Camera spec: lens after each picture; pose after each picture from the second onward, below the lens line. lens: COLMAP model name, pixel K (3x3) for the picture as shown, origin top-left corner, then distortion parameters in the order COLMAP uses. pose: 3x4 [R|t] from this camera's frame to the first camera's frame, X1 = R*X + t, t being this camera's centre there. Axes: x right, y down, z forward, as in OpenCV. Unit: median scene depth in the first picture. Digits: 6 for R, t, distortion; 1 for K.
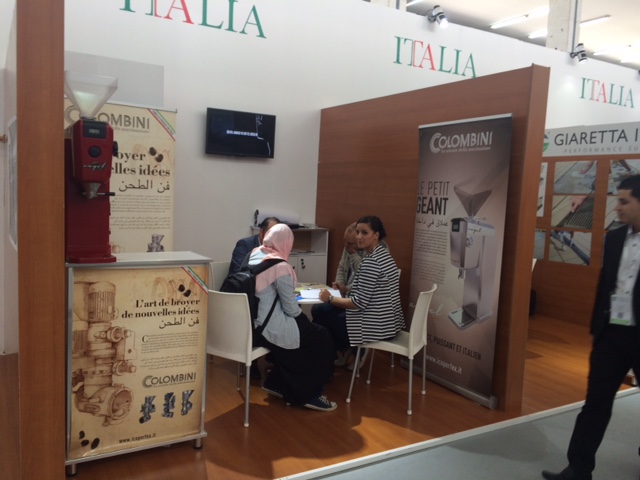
lens RADIAL K [[543.6, 0, 319.1], [0, 543.6, 242.0], [0, 0, 1]] dist [0.041053, -0.063944]
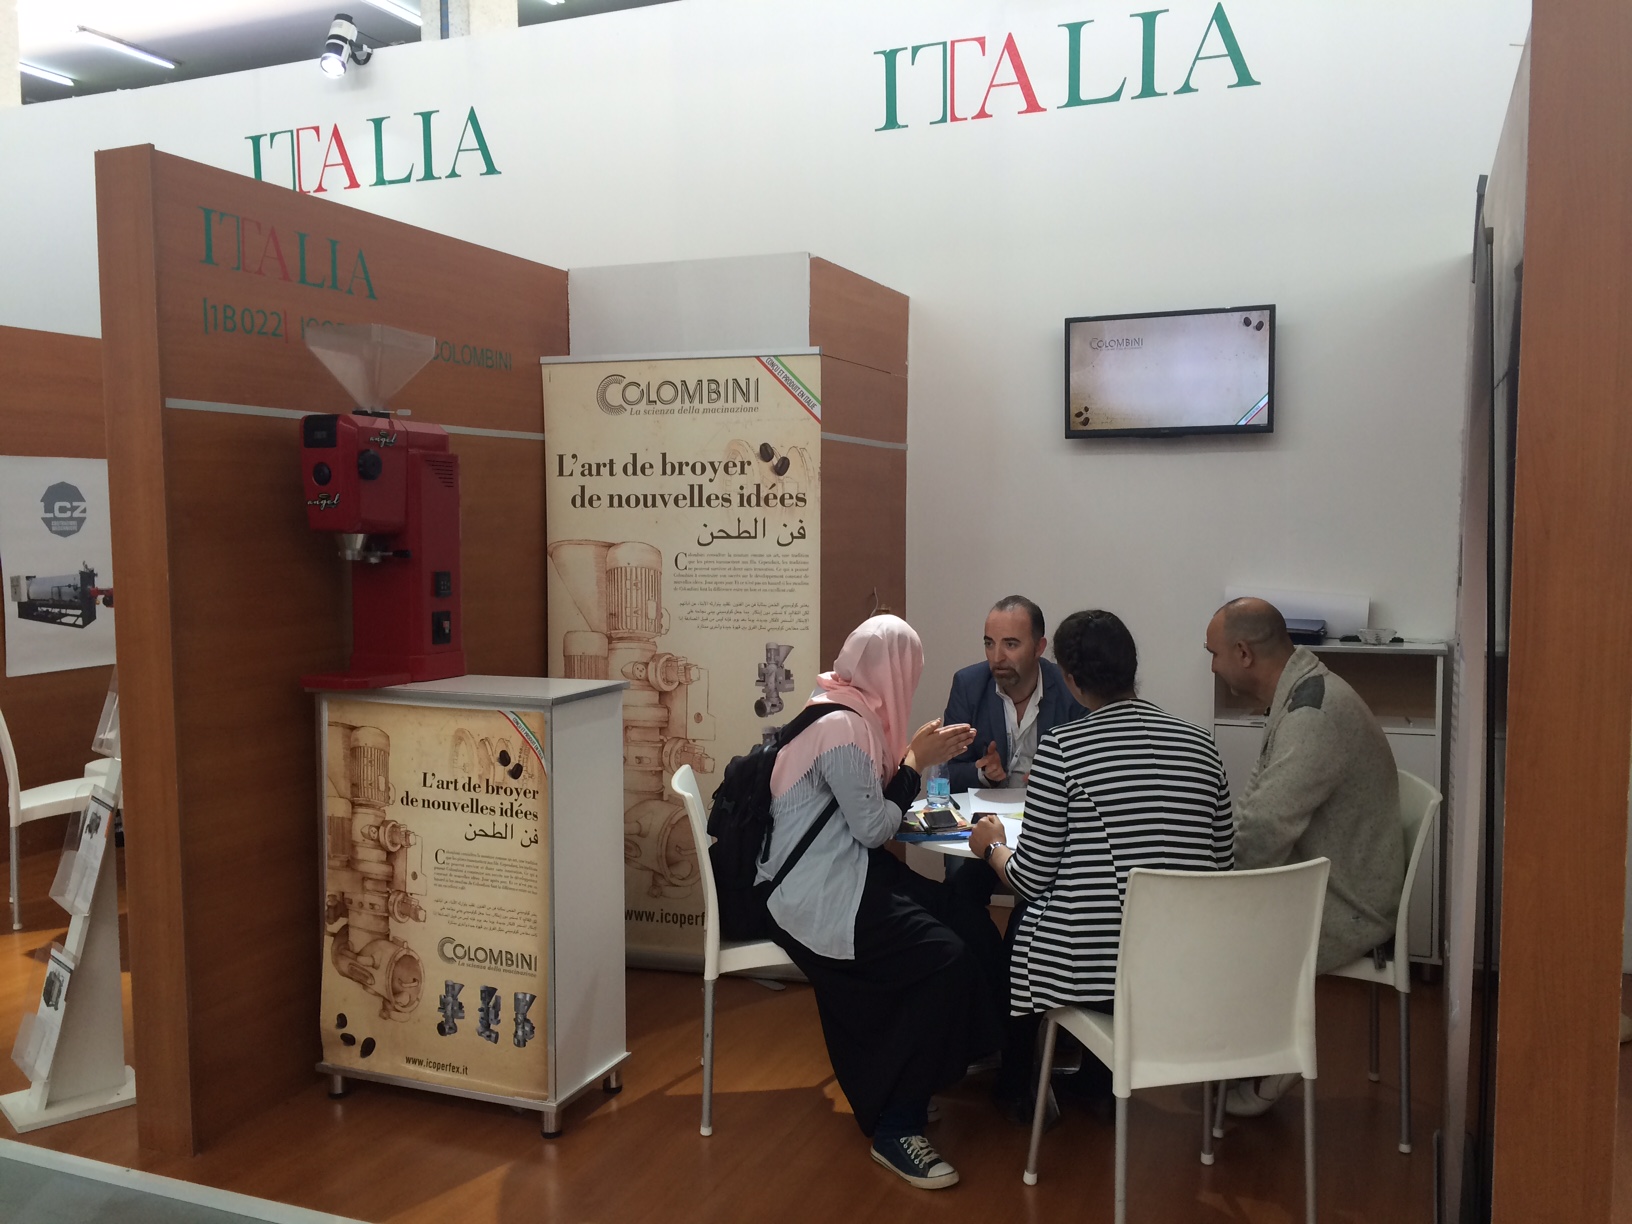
lens RADIAL K [[1386.2, 0, 819.5], [0, 1386.2, 612.8], [0, 0, 1]] dist [0.041053, -0.063944]
pose [[0.605443, 0.010979, -0.795813, 0.804340], [-0.046015, 0.998715, -0.021230, -0.022656], [0.794557, 0.049473, 0.605171, 0.497426]]
